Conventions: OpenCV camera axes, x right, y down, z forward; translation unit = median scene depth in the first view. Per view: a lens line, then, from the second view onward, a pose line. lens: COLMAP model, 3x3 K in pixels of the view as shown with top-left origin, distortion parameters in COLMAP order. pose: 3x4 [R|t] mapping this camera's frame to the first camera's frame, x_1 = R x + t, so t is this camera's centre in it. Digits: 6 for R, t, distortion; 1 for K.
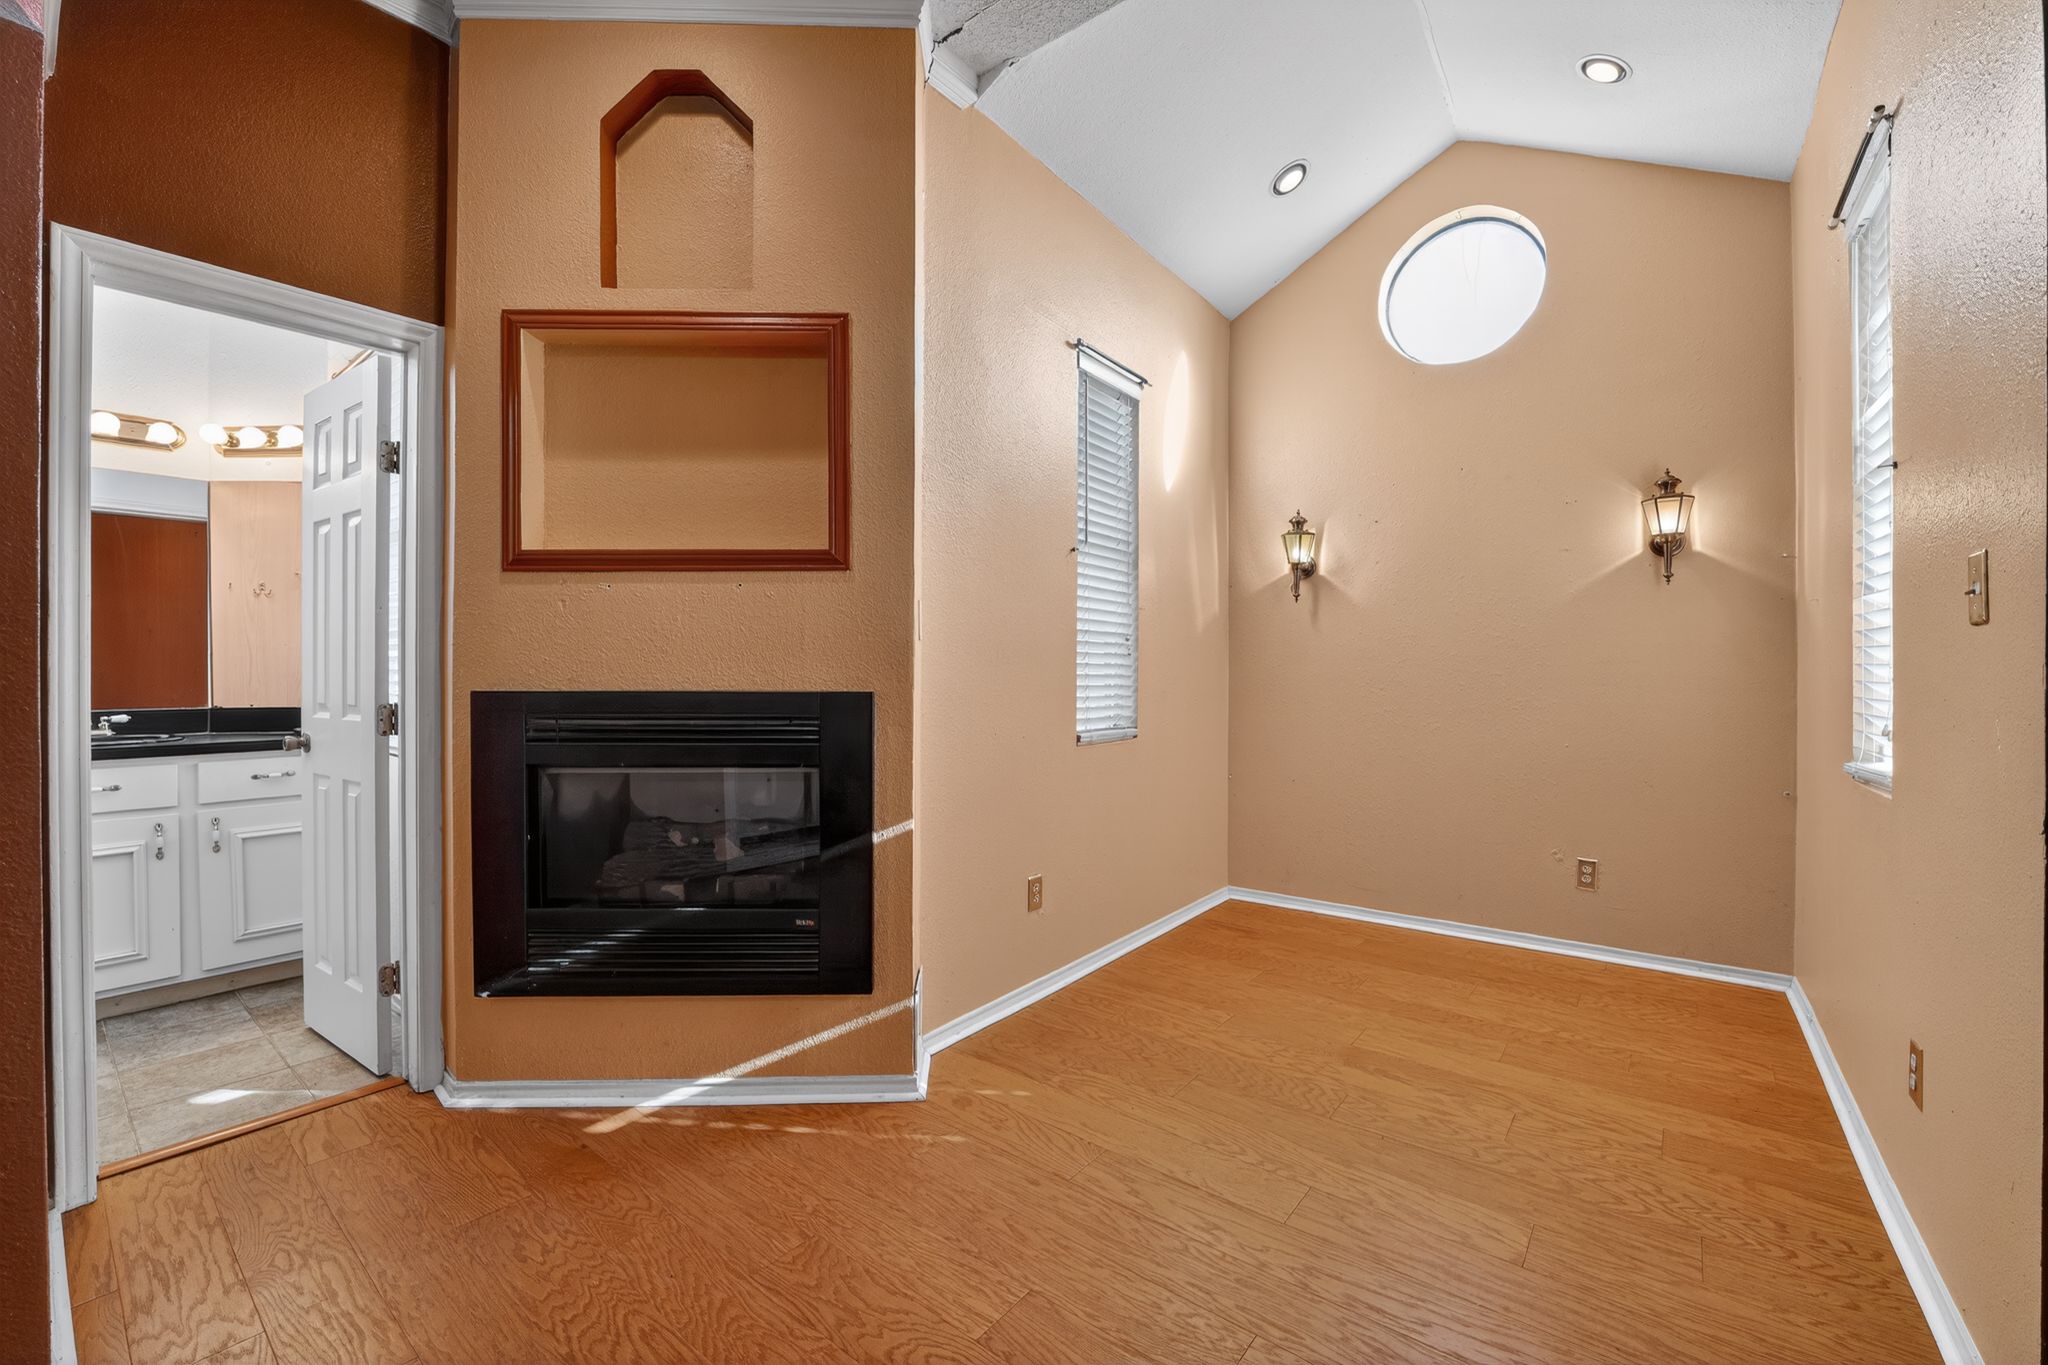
lens RADIAL K [[823.6, 0, 1018.9], [0, 823.6, 683.9], [0, 0, 1]] dist [-0.020045, 0.000218]
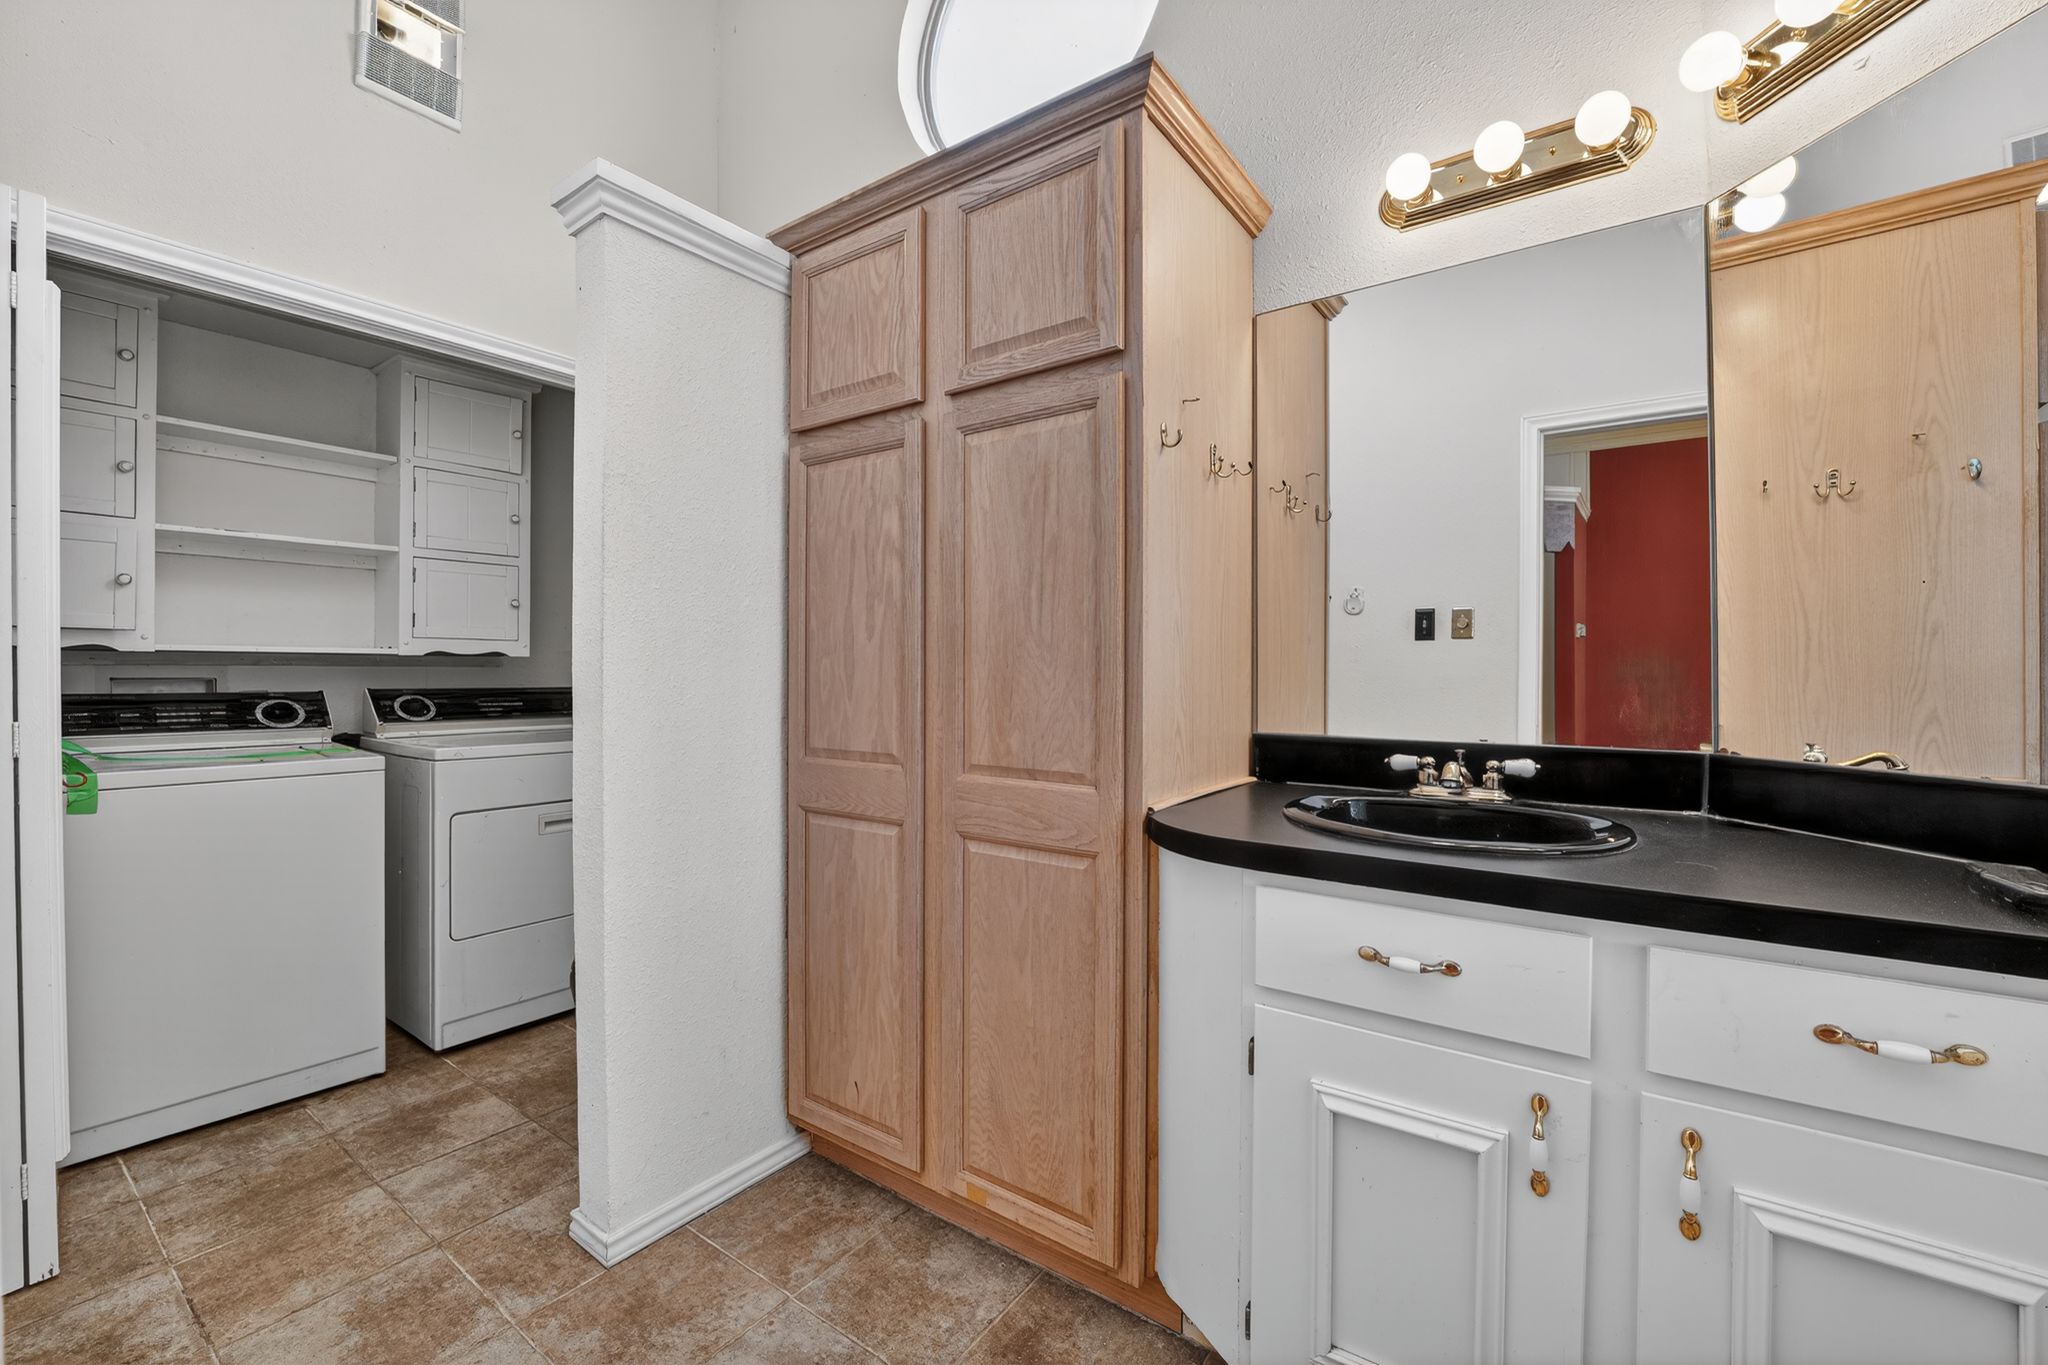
lens RADIAL K [[823.6, 0, 1021.7], [0, 823.6, 676.2], [0, 0, 1]] dist [-0.020045, 0.000218]
pose [[0.046321, 0.007633, -0.998897, -0.702942], [-0.005559, 0.999957, 0.007384, -0.011582], [0.998911, 0.005211, 0.046362, 0.732098]]
